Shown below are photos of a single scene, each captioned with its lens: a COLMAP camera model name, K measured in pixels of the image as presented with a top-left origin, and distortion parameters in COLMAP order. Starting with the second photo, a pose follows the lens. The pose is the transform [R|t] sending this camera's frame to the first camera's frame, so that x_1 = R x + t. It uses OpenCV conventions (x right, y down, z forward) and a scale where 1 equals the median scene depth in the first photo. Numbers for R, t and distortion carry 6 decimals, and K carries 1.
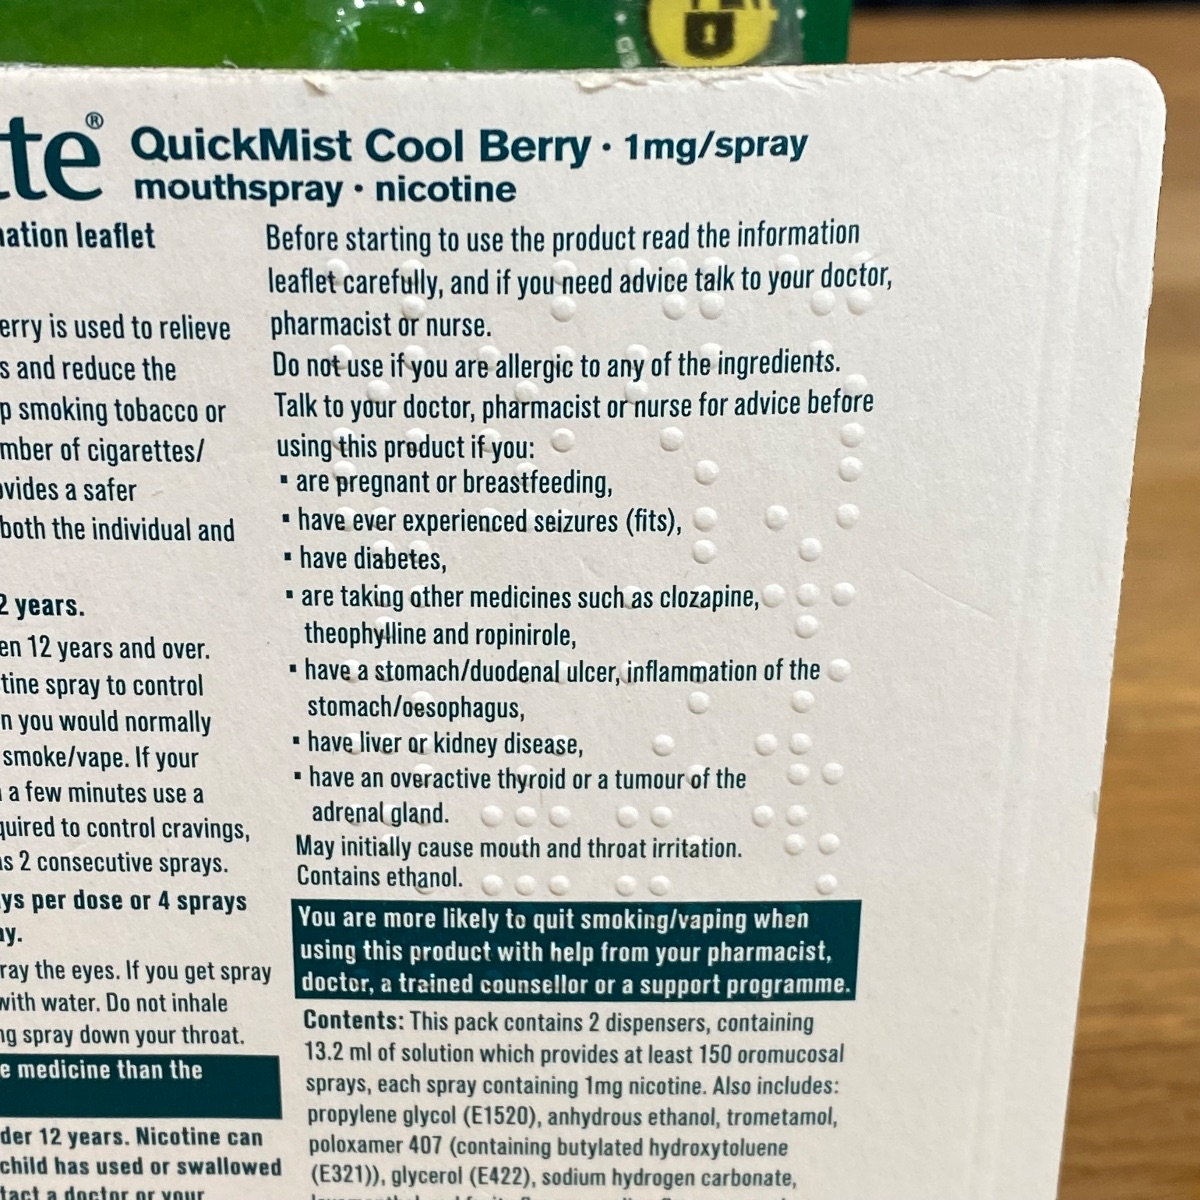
lens RADIAL K [[2447.6, 0, 573.6], [0, 2447.6, 558.8], [0, 0, 1]] dist [0.147009, 0.000000]
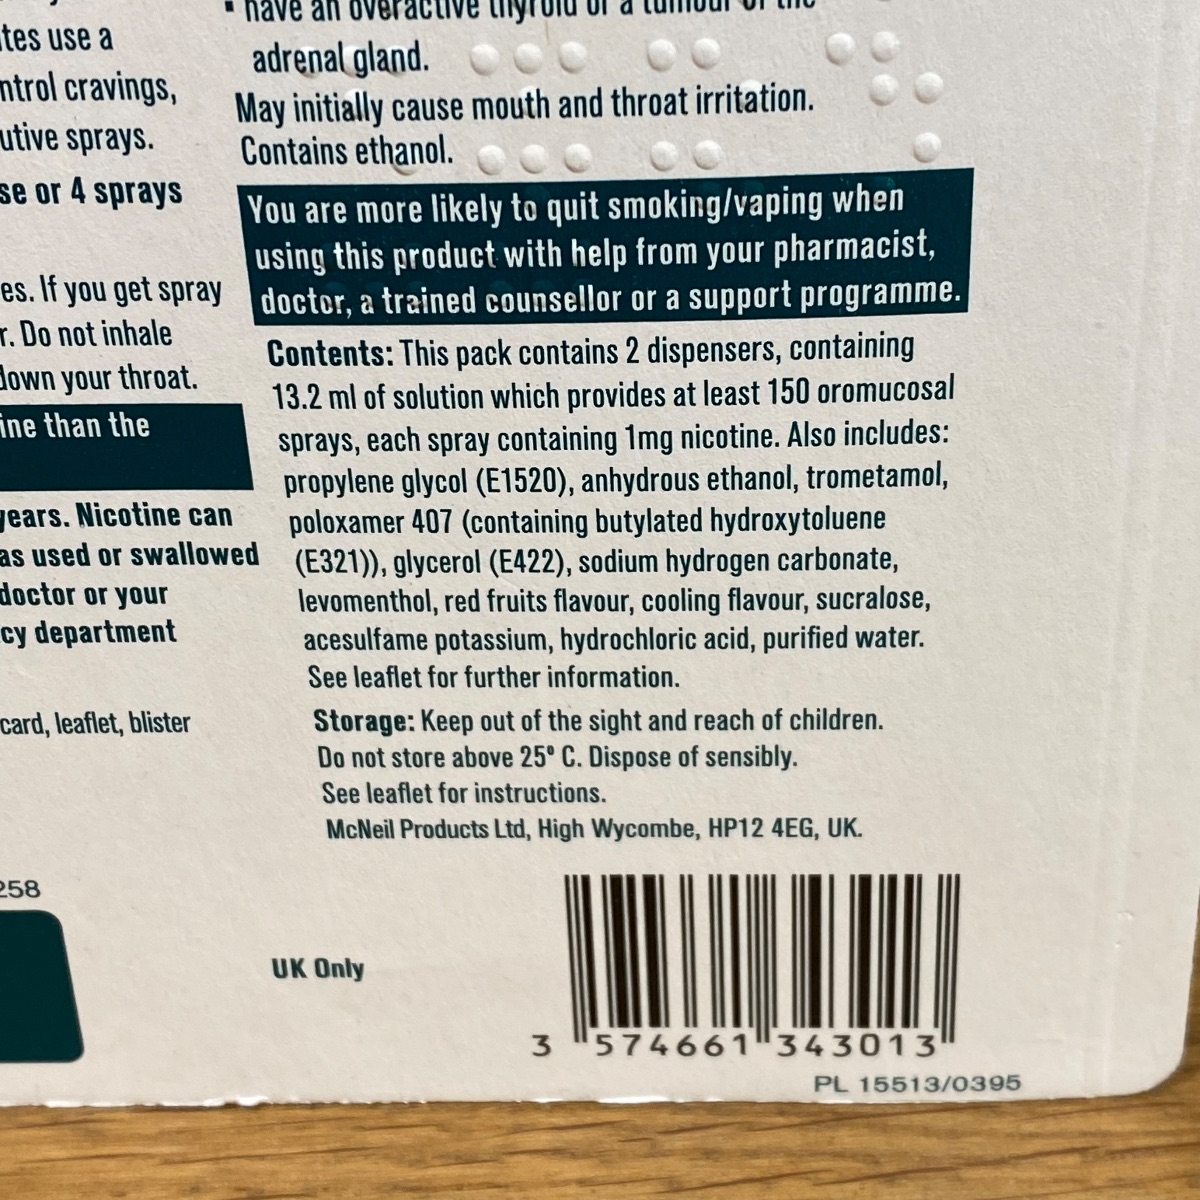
lens RADIAL K [[2447.6, 0, 581.5], [0, 2447.6, 522.4], [0, 0, 1]] dist [0.147009, 0.000000]
pose [[0.997017, -0.017216, -0.075235, 0.051779], [0.022886, 0.996909, 0.075158, 0.190009], [0.073709, -0.076656, 0.994329, 0.222557]]
